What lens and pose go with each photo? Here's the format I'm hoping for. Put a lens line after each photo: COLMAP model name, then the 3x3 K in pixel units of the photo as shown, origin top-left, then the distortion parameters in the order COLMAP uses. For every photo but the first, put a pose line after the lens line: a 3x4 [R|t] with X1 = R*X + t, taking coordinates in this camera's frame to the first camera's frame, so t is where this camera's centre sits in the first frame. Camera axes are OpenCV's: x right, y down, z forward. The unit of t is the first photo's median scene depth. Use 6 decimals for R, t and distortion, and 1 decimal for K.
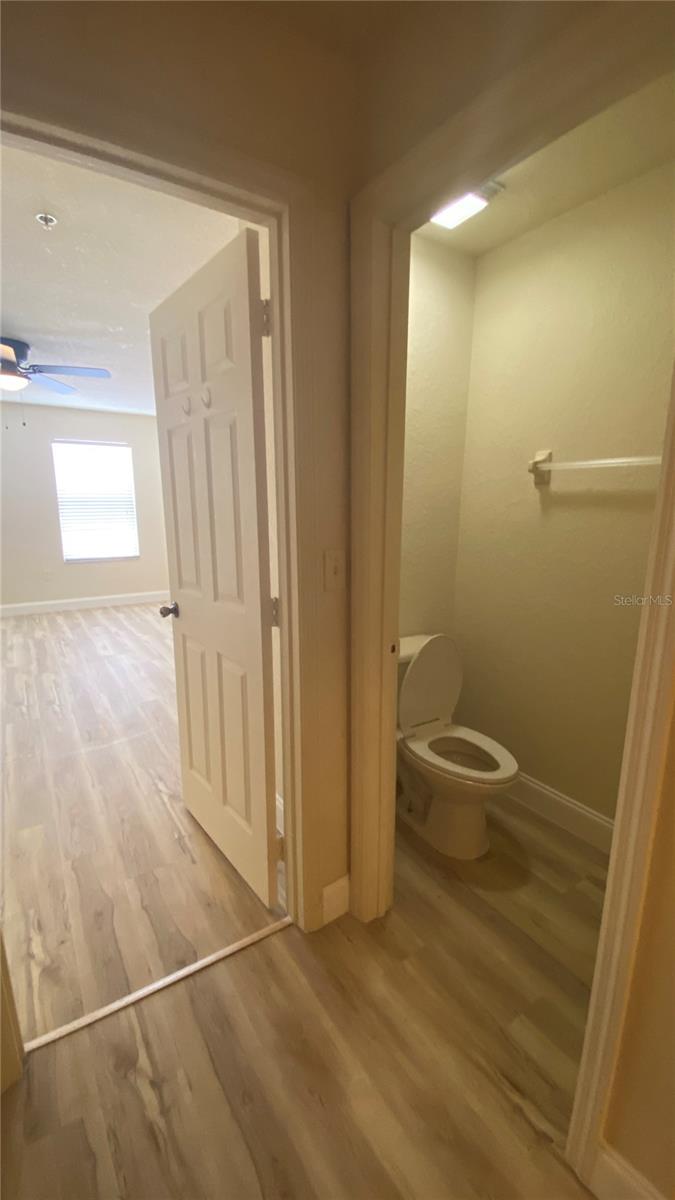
lens RADIAL K [[482.6, 0, 337.5], [0, 482.6, 600.0], [0, 0, 1]] dist [0.019205, -0.020039]
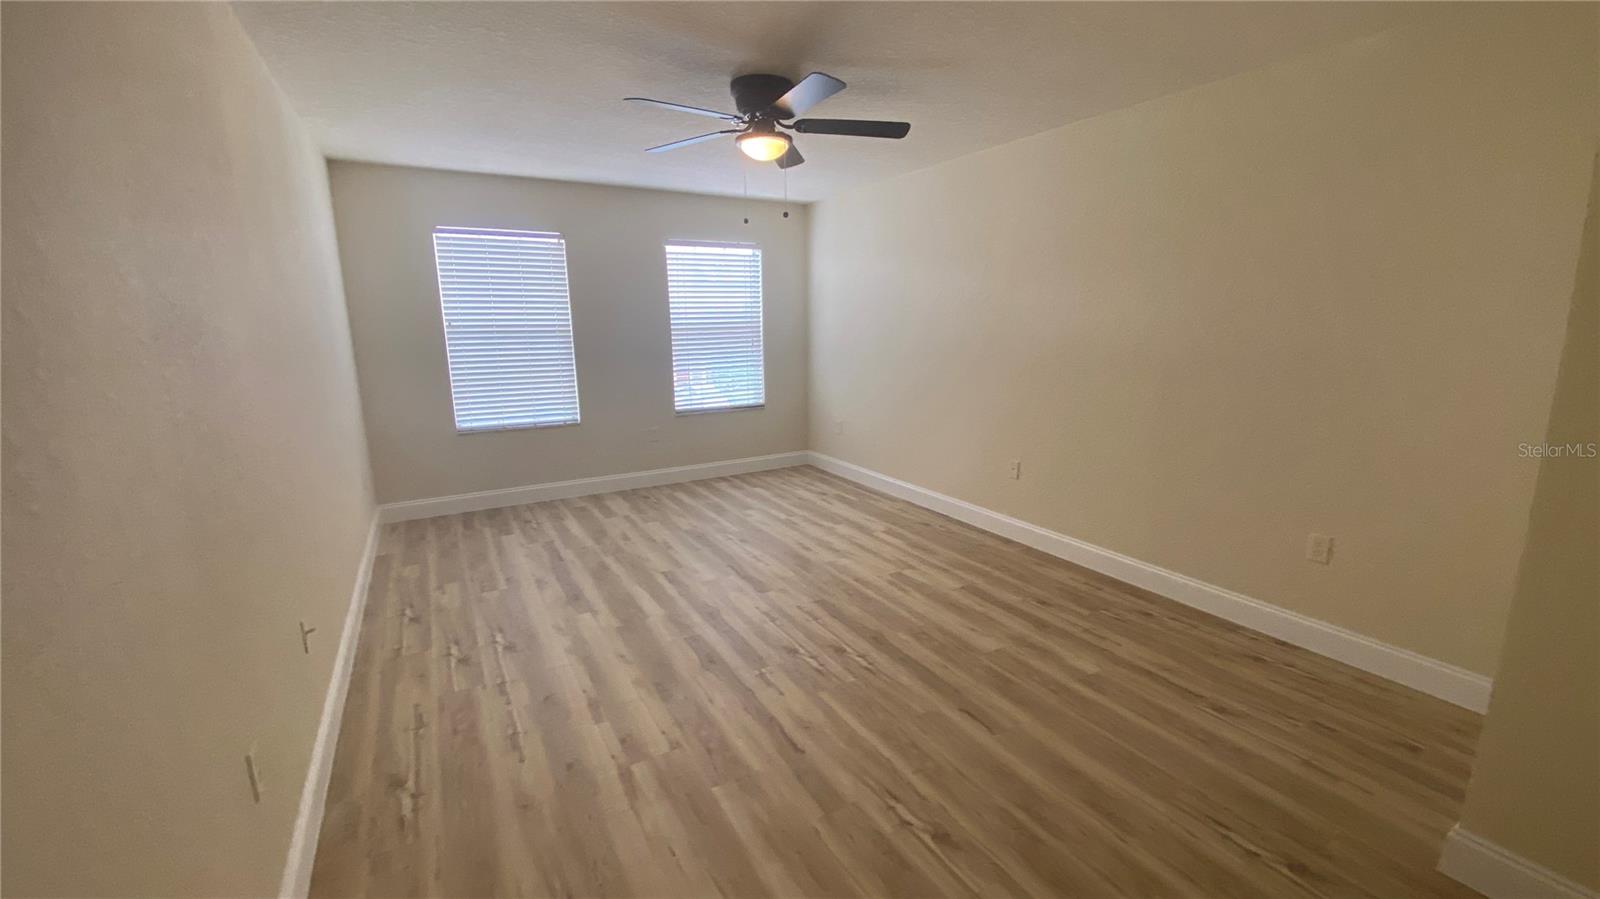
lens RADIAL K [[643.4, 0, 800.0], [0, 643.4, 449.5], [0, 0, 1]] dist [0.019205, -0.020039]
pose [[0.997588, -0.010218, -0.068662, -0.317884], [0.010310, 0.999946, 0.000992, -0.028020], [0.068648, -0.001698, 0.997639, 0.081770]]
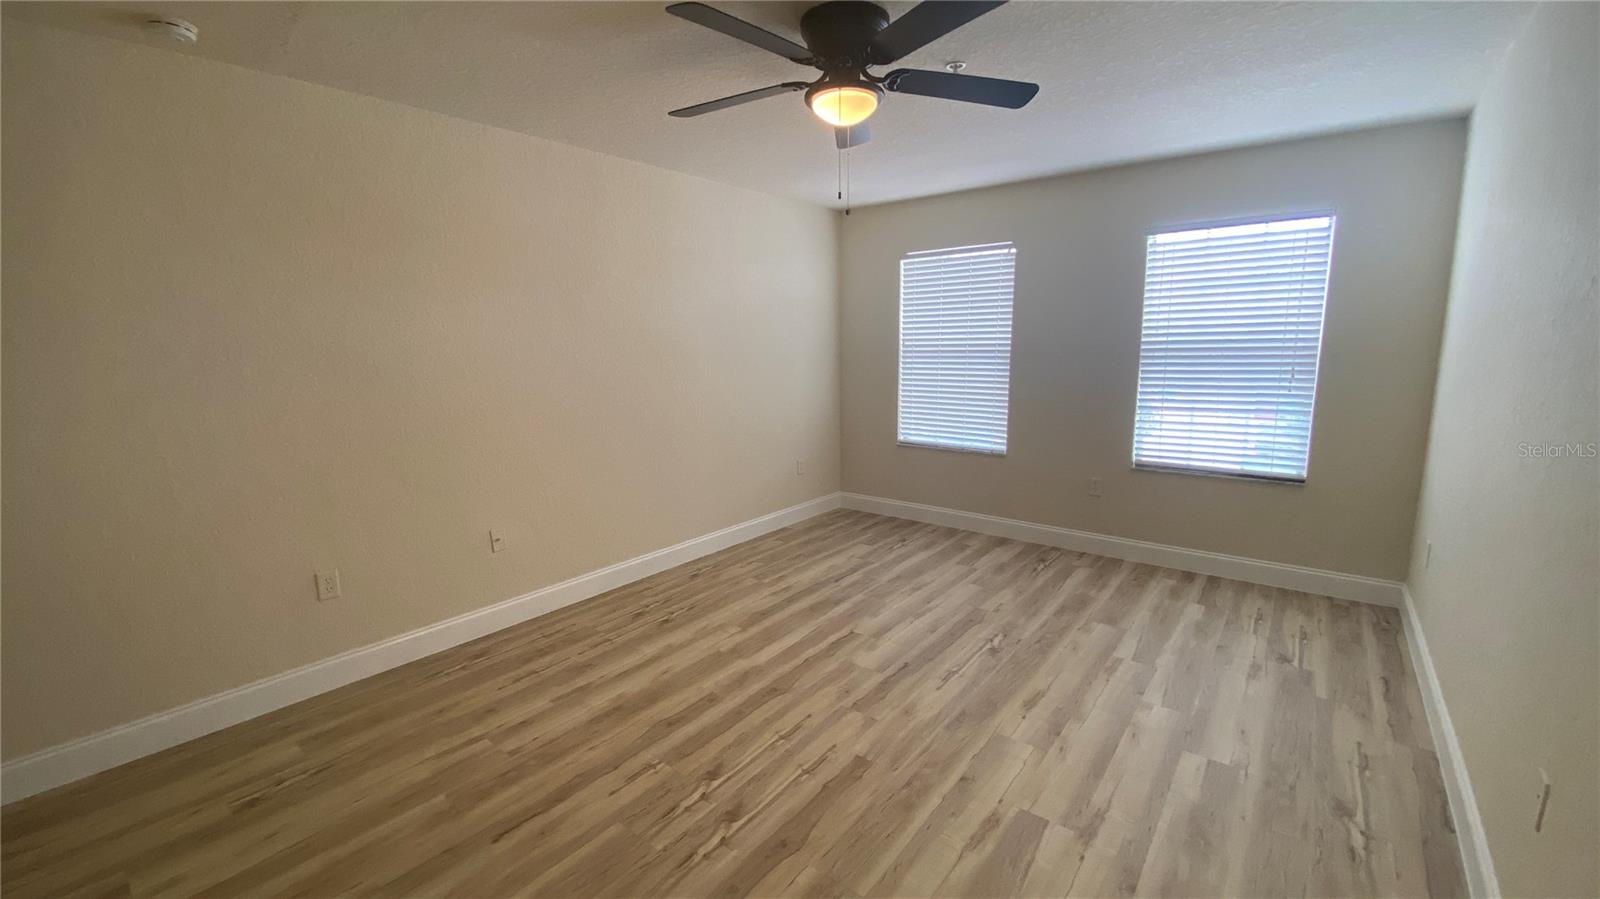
lens RADIAL K [[643.4, 0, 800.0], [0, 643.4, 449.5], [0, 0, 1]] dist [0.019205, -0.020039]
pose [[0.306641, 0.145337, -0.940664, -0.031736], [-0.172126, 0.980447, 0.095374, -0.101634], [0.936132, 0.132667, 0.325662, 0.447310]]
